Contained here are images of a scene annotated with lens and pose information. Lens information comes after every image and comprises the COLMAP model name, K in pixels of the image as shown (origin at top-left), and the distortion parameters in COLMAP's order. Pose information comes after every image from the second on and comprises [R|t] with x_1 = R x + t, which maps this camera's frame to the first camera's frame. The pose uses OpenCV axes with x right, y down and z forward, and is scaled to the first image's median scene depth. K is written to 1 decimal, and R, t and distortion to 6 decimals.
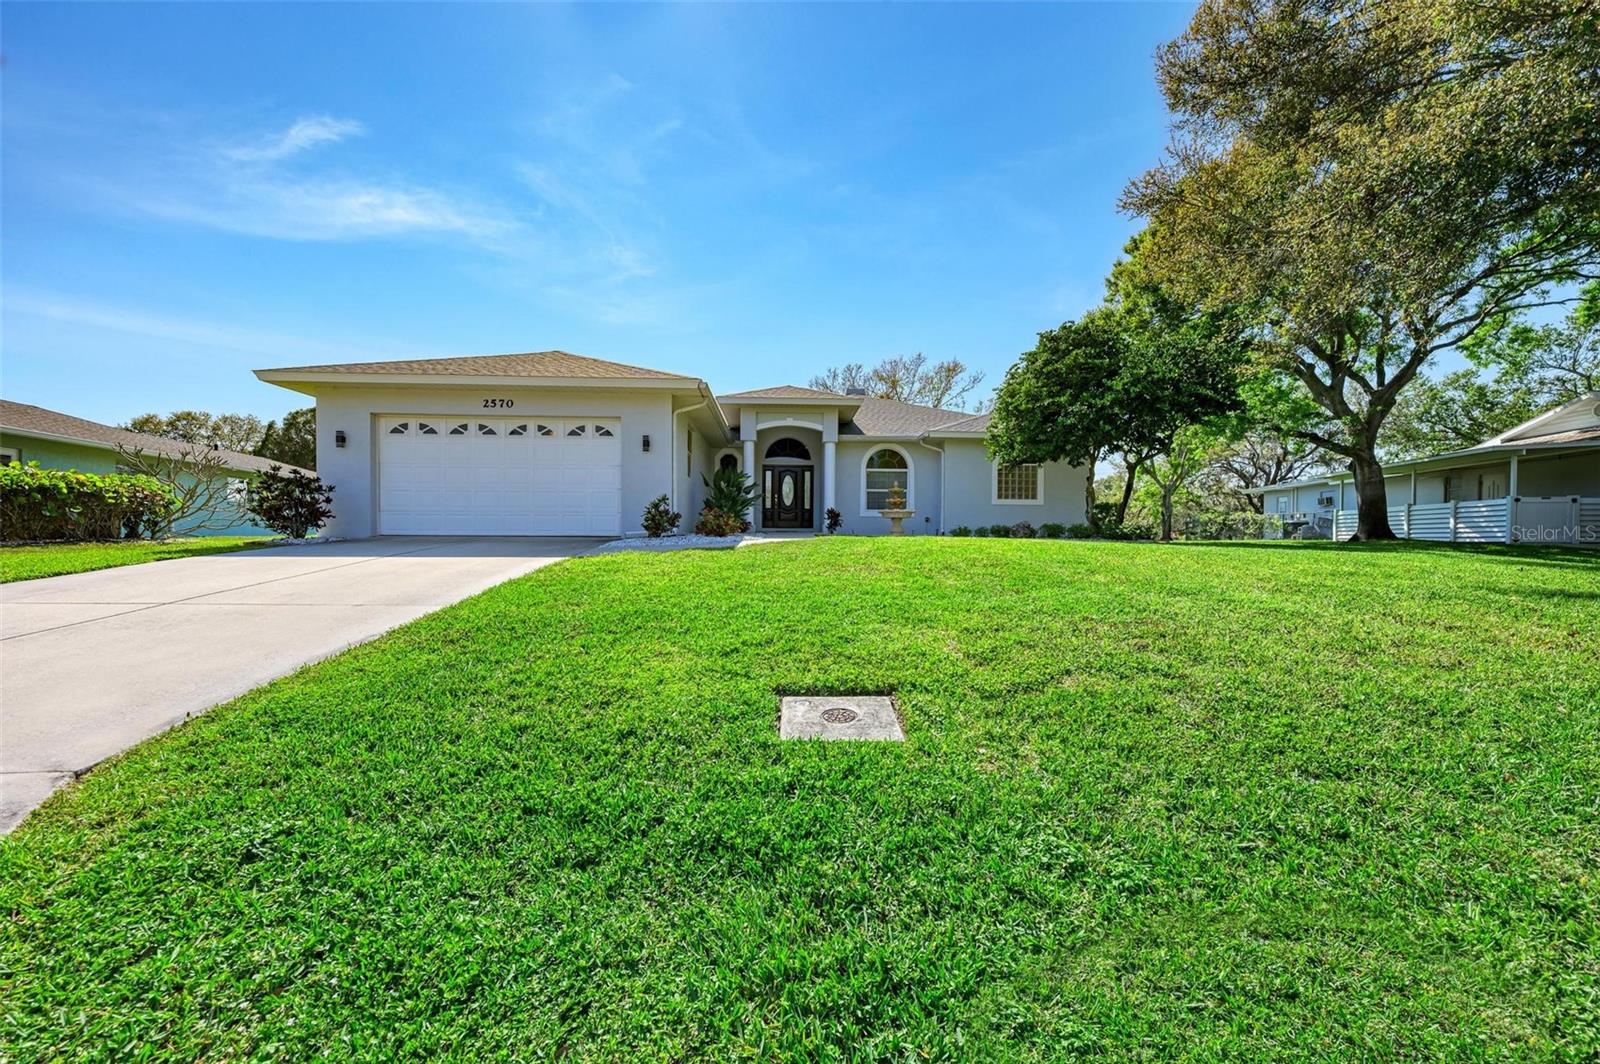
lens RADIAL K [[629.9, 0, 792.4], [0, 629.9, 527.2], [0, 0, 1]] dist [0.013905, -0.004622]
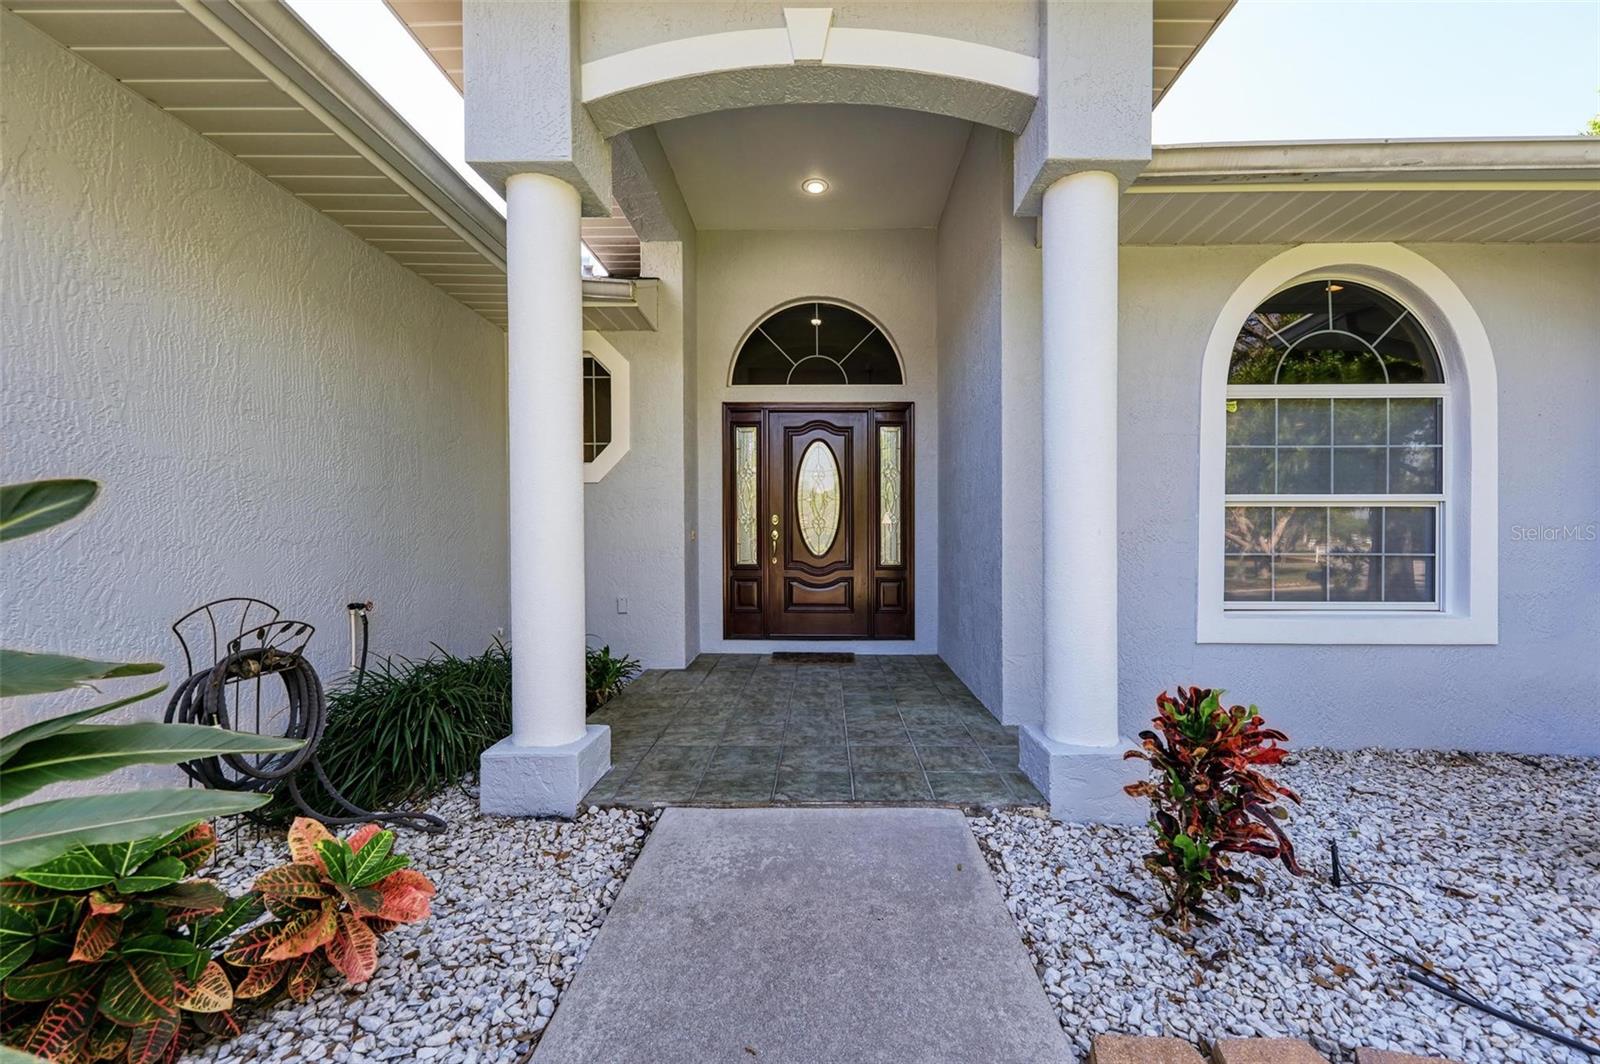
lens RADIAL K [[629.9, 0, 821.6], [0, 629.9, 527.1], [0, 0, 1]] dist [0.013905, -0.004622]
pose [[0.999771, -0.013353, -0.016732, 0.002686], [0.013516, 0.999862, 0.009692, -0.056605], [0.016600, -0.009916, 0.999813, 0.841239]]
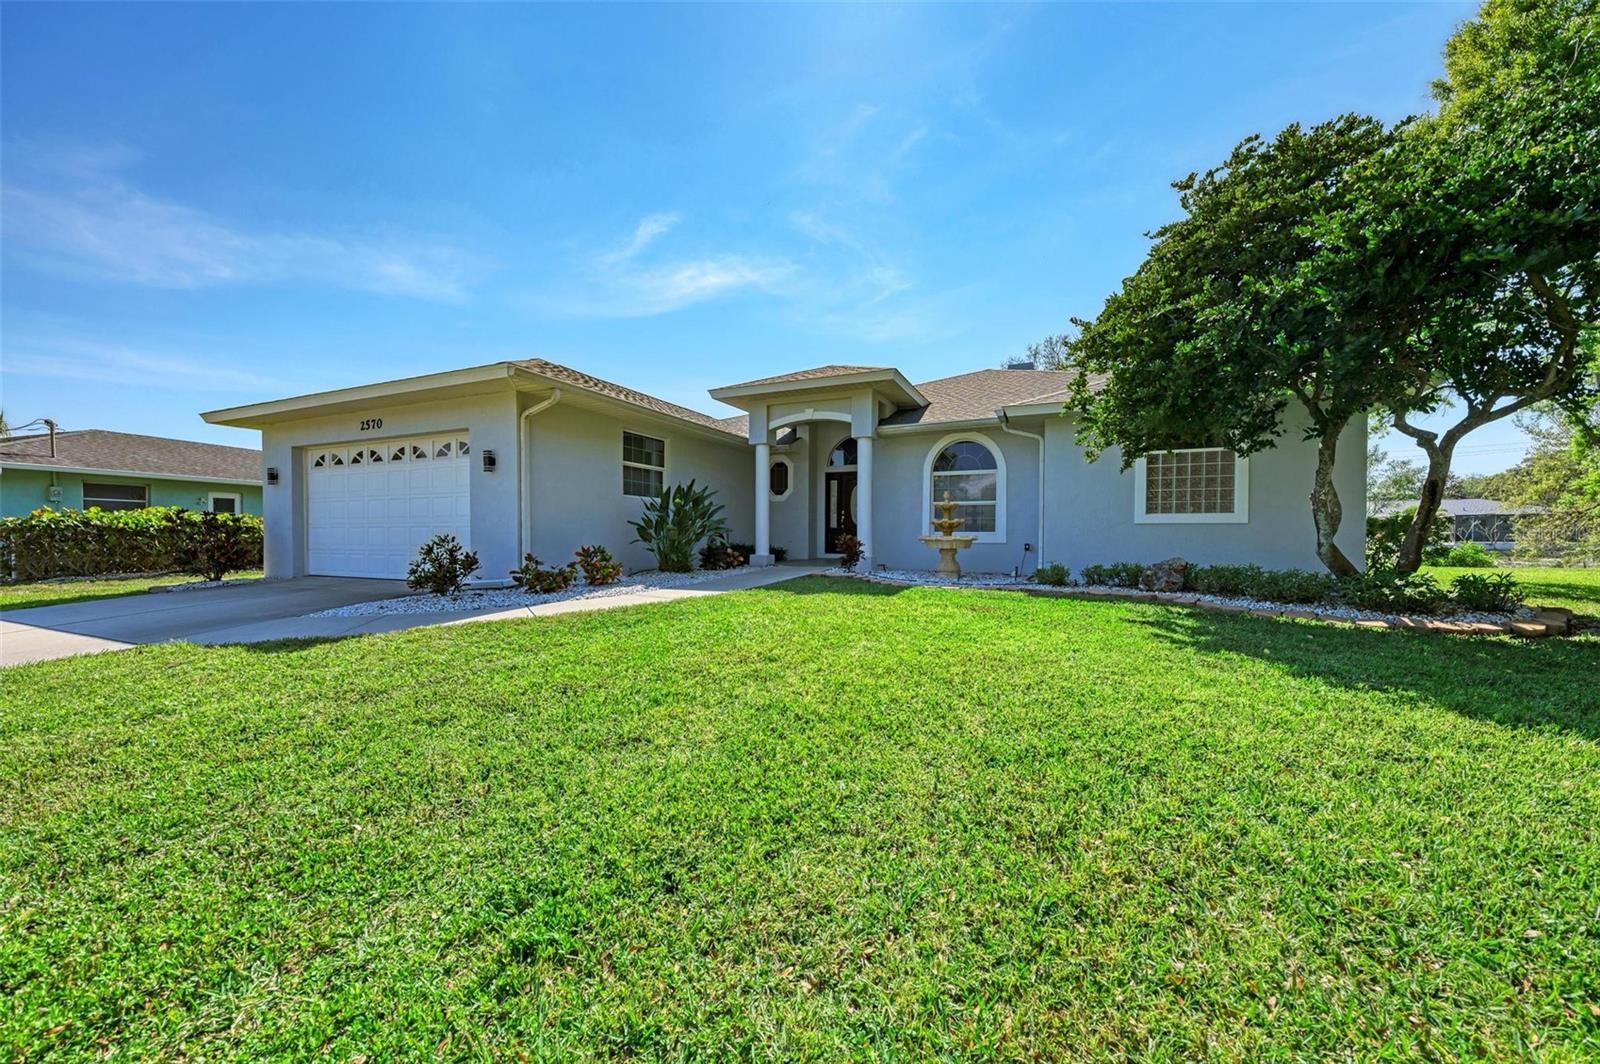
lens RADIAL K [[592.6, 0, 787.8], [0, 592.6, 532.9], [0, 0, 1]] dist [0.006633, -0.000541]
pose [[0.898944, -0.009757, -0.437956, 0.267646], [0.012557, 0.999915, 0.003499, -0.033502], [0.437885, -0.008645, 0.898990, 0.377399]]
